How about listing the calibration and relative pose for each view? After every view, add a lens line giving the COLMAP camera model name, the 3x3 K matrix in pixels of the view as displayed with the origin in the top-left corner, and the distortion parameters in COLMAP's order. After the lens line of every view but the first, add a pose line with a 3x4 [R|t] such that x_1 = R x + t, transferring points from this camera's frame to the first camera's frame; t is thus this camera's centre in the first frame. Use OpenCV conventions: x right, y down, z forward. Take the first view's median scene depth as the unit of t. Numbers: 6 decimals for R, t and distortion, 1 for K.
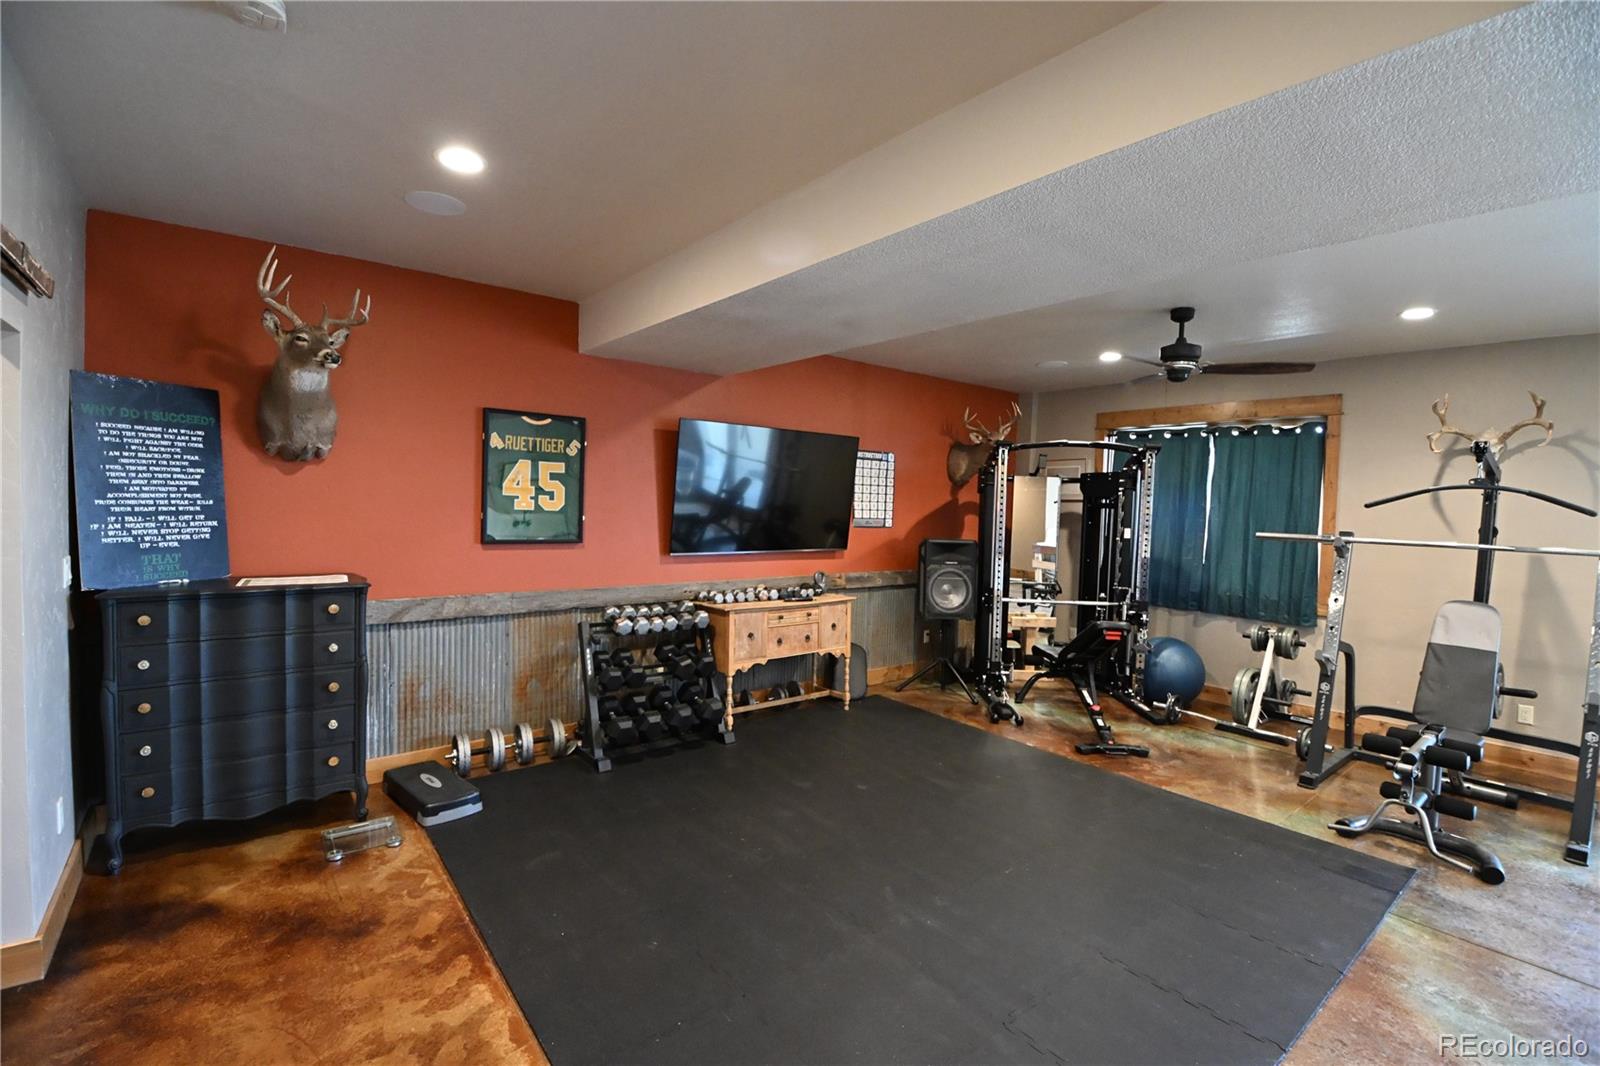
lens RADIAL K [[699.8, 0, 800.0], [0, 699.8, 538.9], [0, 0, 1]] dist [-0.015418, -0.000937]
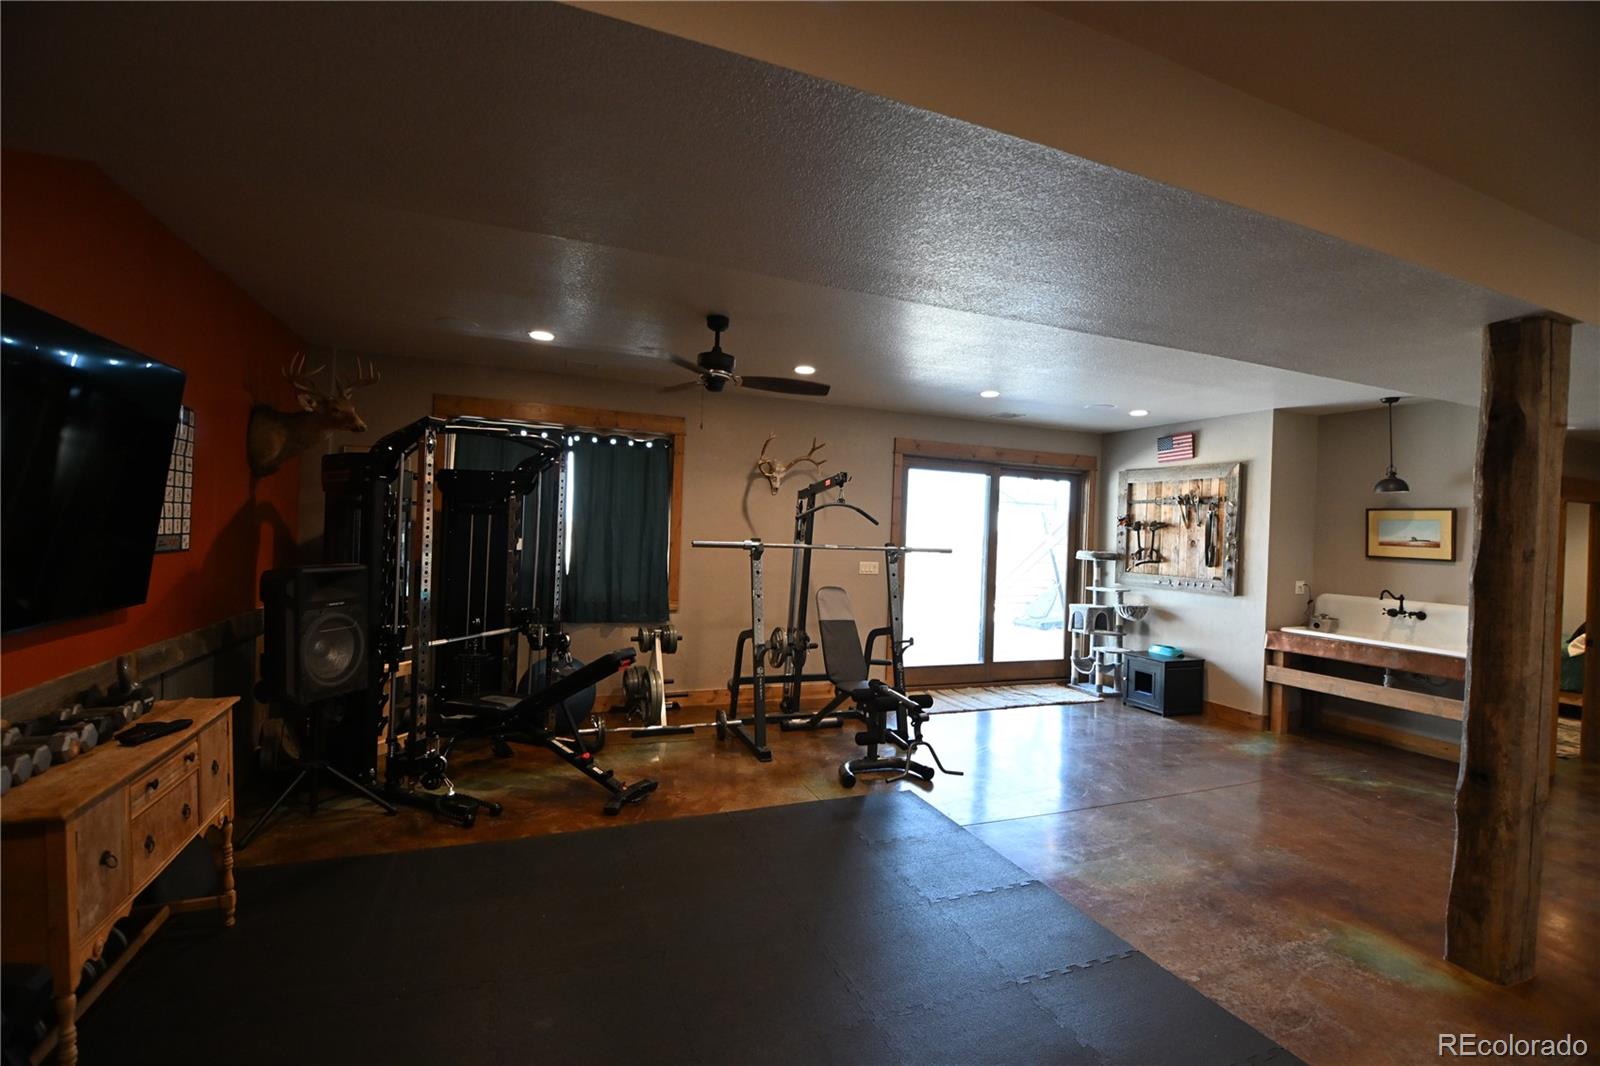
lens RADIAL K [[699.8, 0, 802.1], [0, 699.8, 525.7], [0, 0, 1]] dist [-0.015418, -0.000937]
pose [[0.282084, -0.015710, 0.959261, -0.286858], [0.024276, 0.999663, 0.009233, -0.033866], [-0.959083, 0.020683, 0.282370, 0.478915]]
